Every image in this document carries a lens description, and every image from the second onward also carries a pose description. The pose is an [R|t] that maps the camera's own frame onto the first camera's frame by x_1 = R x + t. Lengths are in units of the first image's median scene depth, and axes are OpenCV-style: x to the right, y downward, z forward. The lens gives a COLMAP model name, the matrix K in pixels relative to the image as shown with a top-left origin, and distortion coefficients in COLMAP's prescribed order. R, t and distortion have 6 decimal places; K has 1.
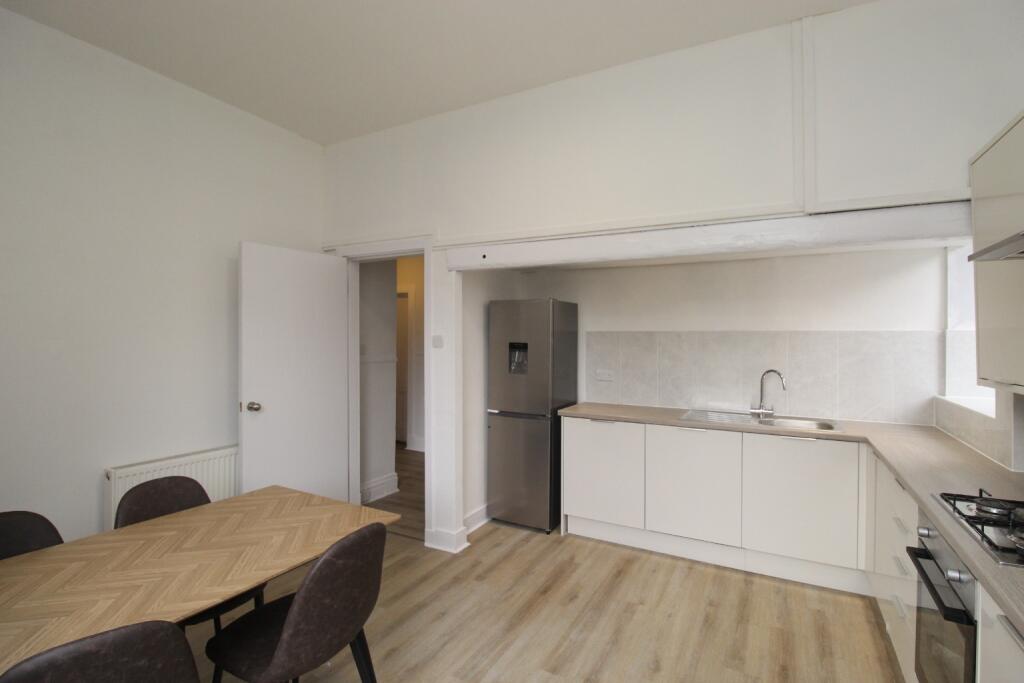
lens RADIAL K [[489.1, 0, 517.0], [0, 489.1, 337.1], [0, 0, 1]] dist [0.000145, -0.002207]
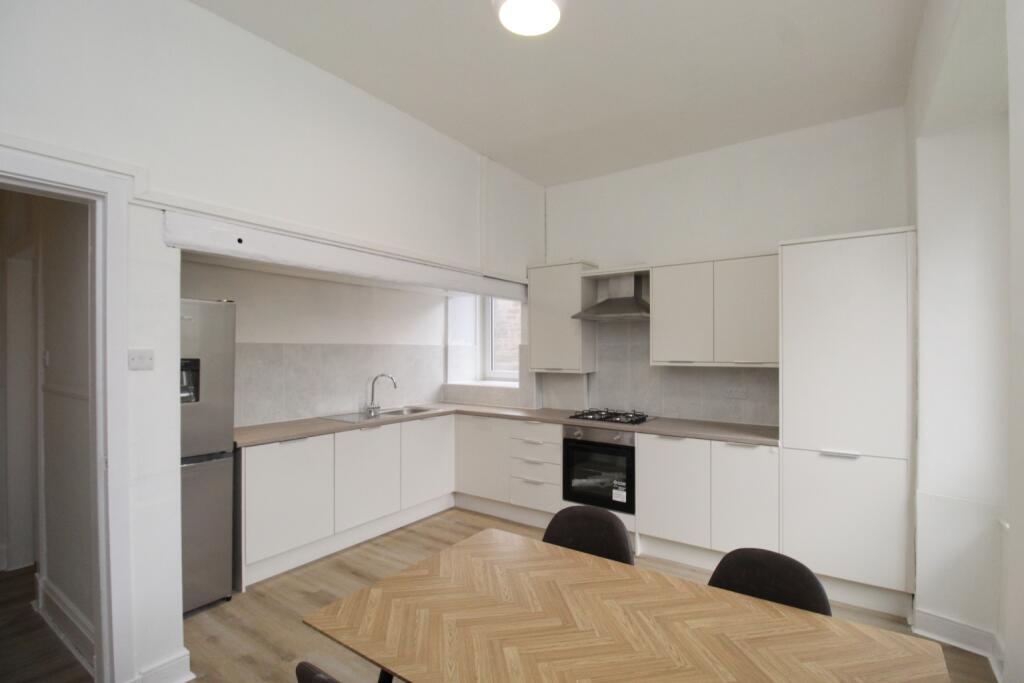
lens RADIAL K [[489.1, 0, 533.0], [0, 489.1, 360.1], [0, 0, 1]] dist [0.000145, -0.002207]
pose [[0.088072, -0.028971, 0.995693, -0.767194], [-0.003595, 0.999561, 0.029402, -0.010749], [-0.996108, -0.006169, 0.087929, 0.511363]]
